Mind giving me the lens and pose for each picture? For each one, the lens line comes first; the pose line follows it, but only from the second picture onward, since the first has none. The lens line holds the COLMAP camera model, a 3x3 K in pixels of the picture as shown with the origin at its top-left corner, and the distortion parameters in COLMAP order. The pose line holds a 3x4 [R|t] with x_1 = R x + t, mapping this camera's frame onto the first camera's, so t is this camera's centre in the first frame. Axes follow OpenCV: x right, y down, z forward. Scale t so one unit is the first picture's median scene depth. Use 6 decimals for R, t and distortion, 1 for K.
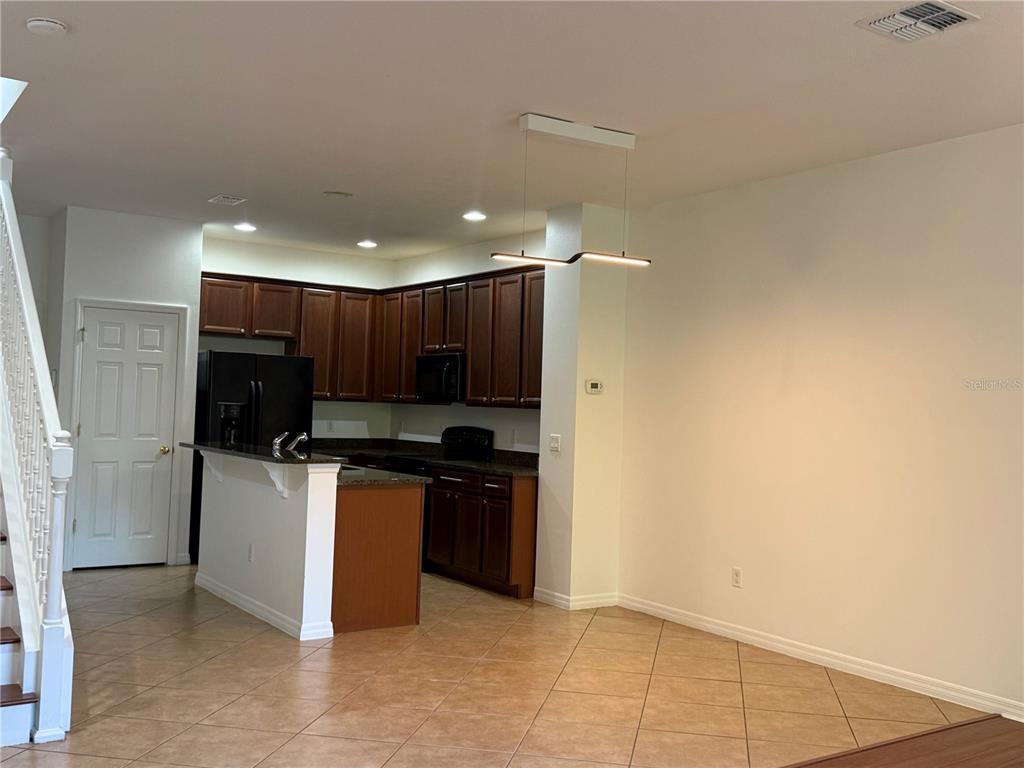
lens RADIAL K [[999.6, 0, 523.4], [0, 999.6, 369.1], [0, 0, 1]] dist [0.144887, -0.245815]
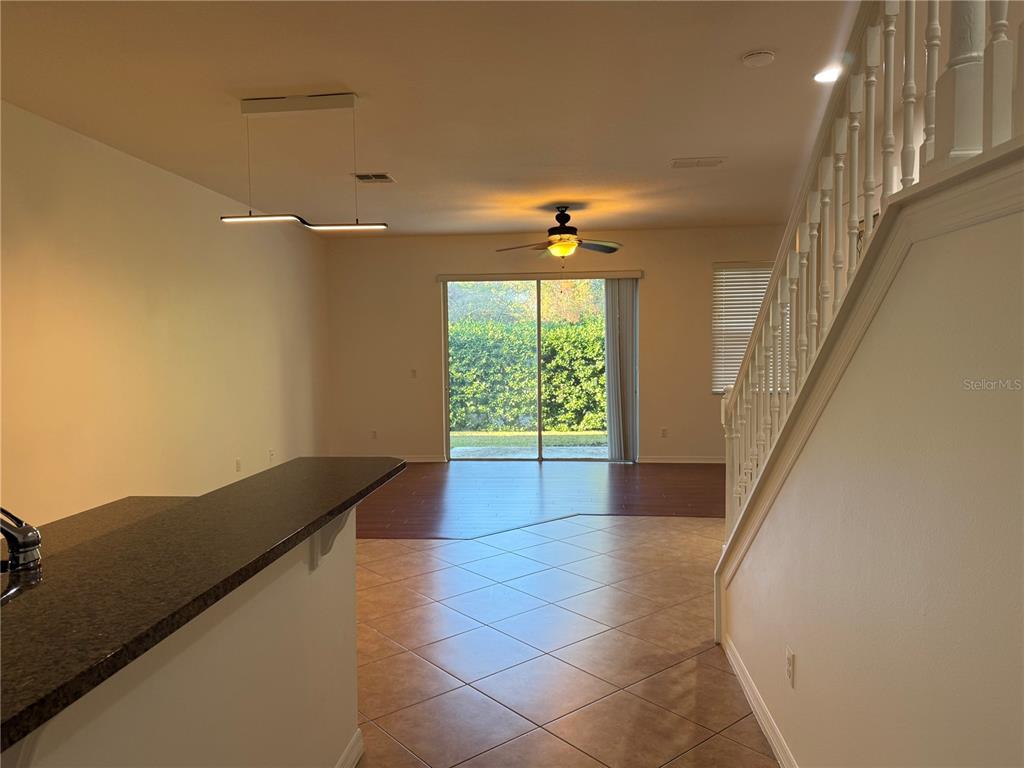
lens RADIAL K [[707.7, 0, 512.0], [0, 707.7, 384.0], [0, 0, 1]] dist [0.131857, -0.189226]
pose [[-0.768258, -0.052312, 0.637999, -0.440279], [-0.033331, 0.998572, 0.041742, 0.019357], [-0.639272, 0.010804, -0.768905, 1.008669]]
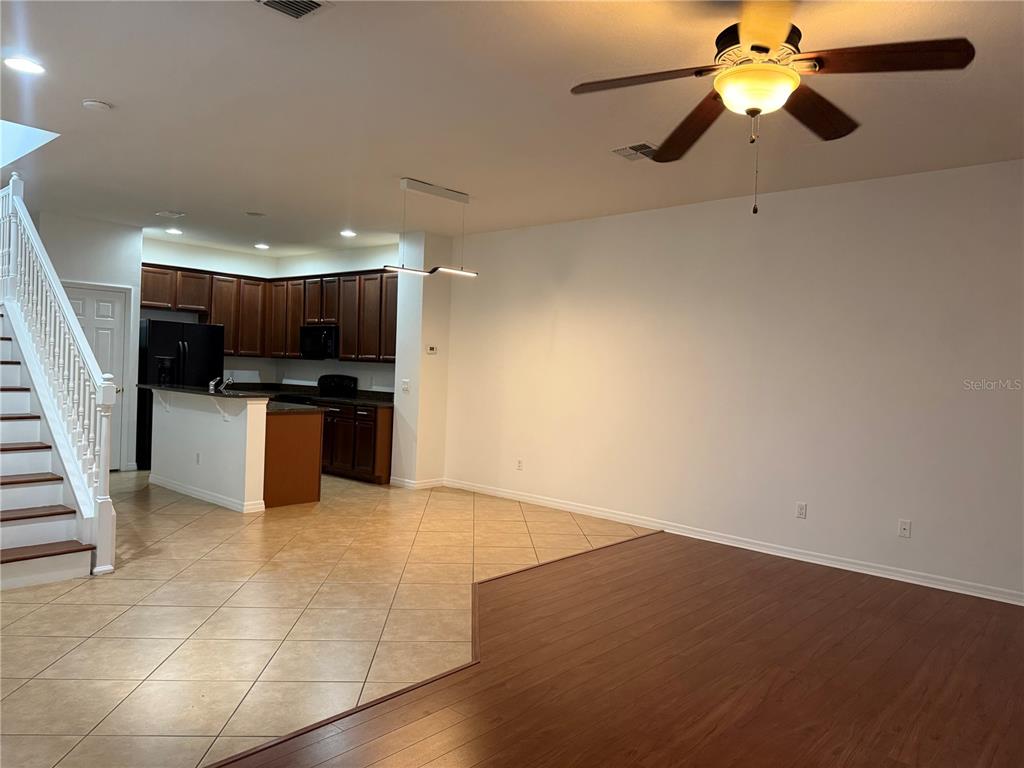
lens RADIAL K [[707.7, 0, 512.0], [0, 707.7, 384.0], [0, 0, 1]] dist [0.131857, -0.189226]
pose [[0.971737, -0.000335, 0.236067, -0.066356], [-0.015641, 0.997710, 0.065799, -0.003255], [-0.235548, -0.067632, 0.969507, -0.107953]]
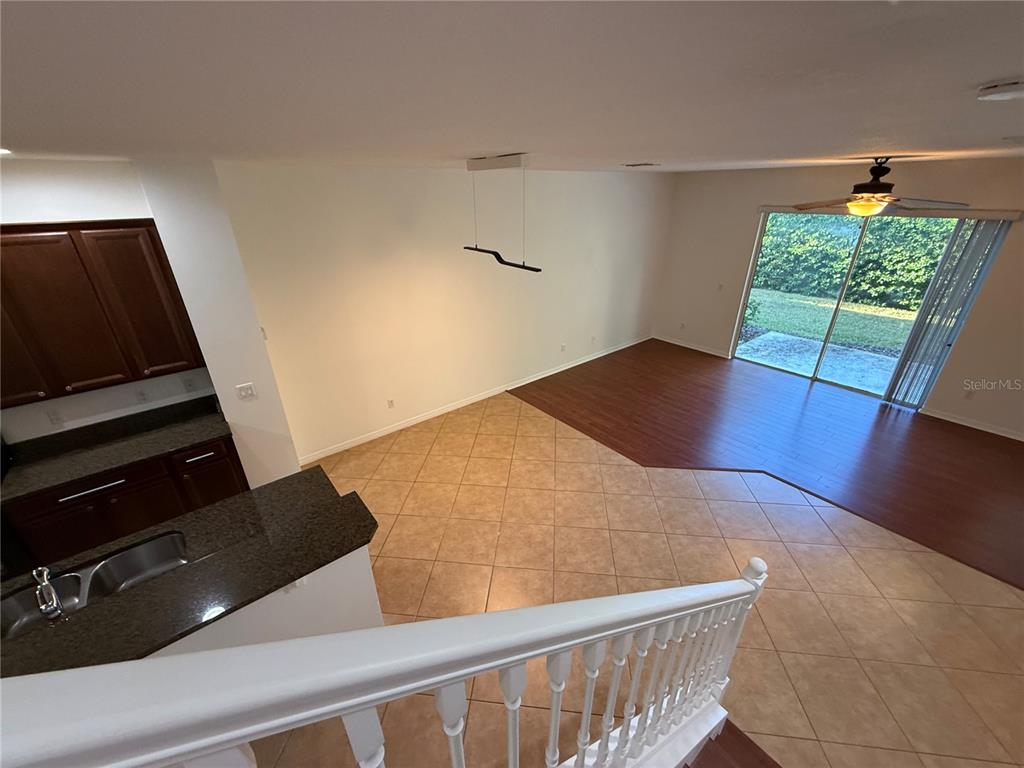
lens RADIAL K [[407.1, 0, 512.0], [0, 407.1, 384.0], [0, 0, 1]] dist [-0.002450, -0.000264]
pose [[-0.068667, -0.458378, 0.886101, -0.395125], [-0.023449, 0.888693, 0.457902, -0.152668], [-0.997364, 0.010664, -0.071773, 0.706167]]
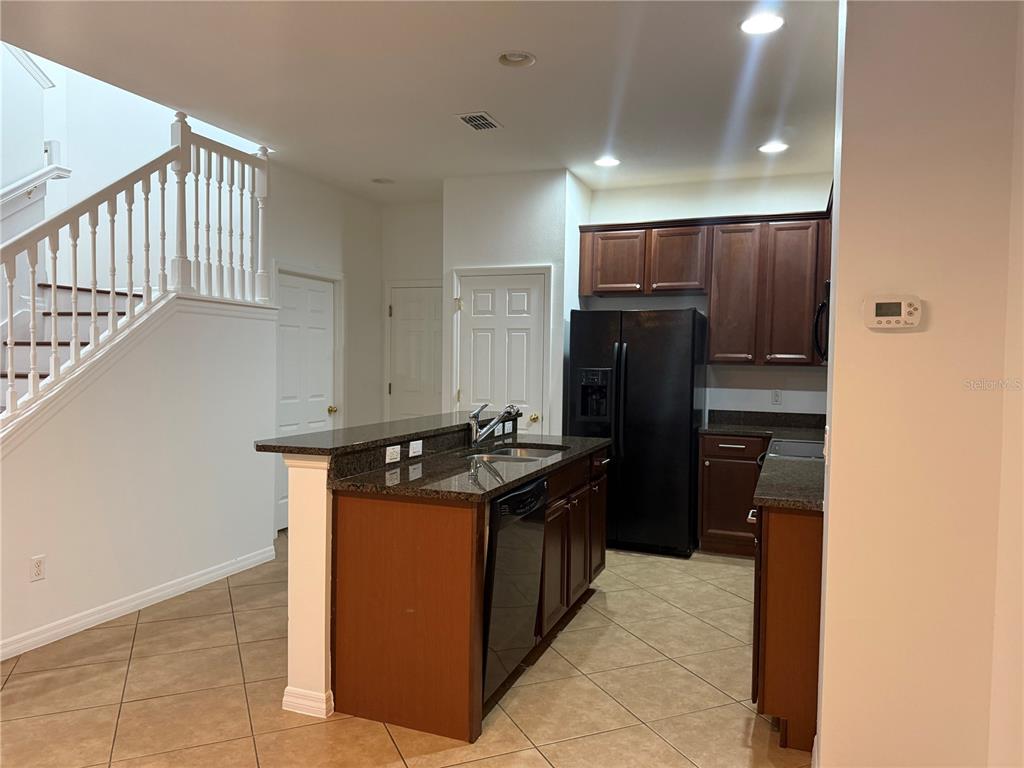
lens RADIAL K [[707.7, 0, 512.0], [0, 707.7, 384.0], [0, 0, 1]] dist [0.131857, -0.189226]
pose [[0.556769, 0.006063, -0.830646, 0.213283], [0.031141, 0.999118, 0.028166, 0.031574], [0.830084, -0.041549, 0.556089, 0.685684]]
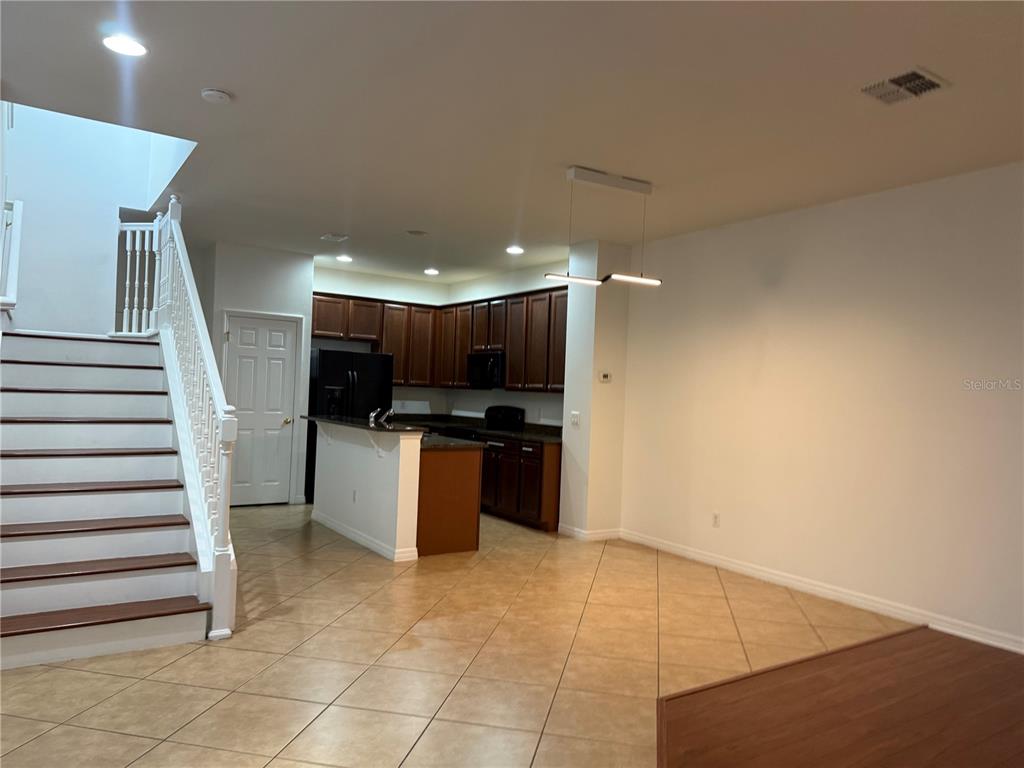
lens RADIAL K [[707.7, 0, 512.0], [0, 707.7, 384.0], [0, 0, 1]] dist [0.131857, -0.189226]
pose [[0.999878, 0.006827, -0.014073, -0.039933], [-0.006461, 0.999644, 0.025905, 0.002851], [0.014245, -0.025811, 0.999565, 0.039640]]
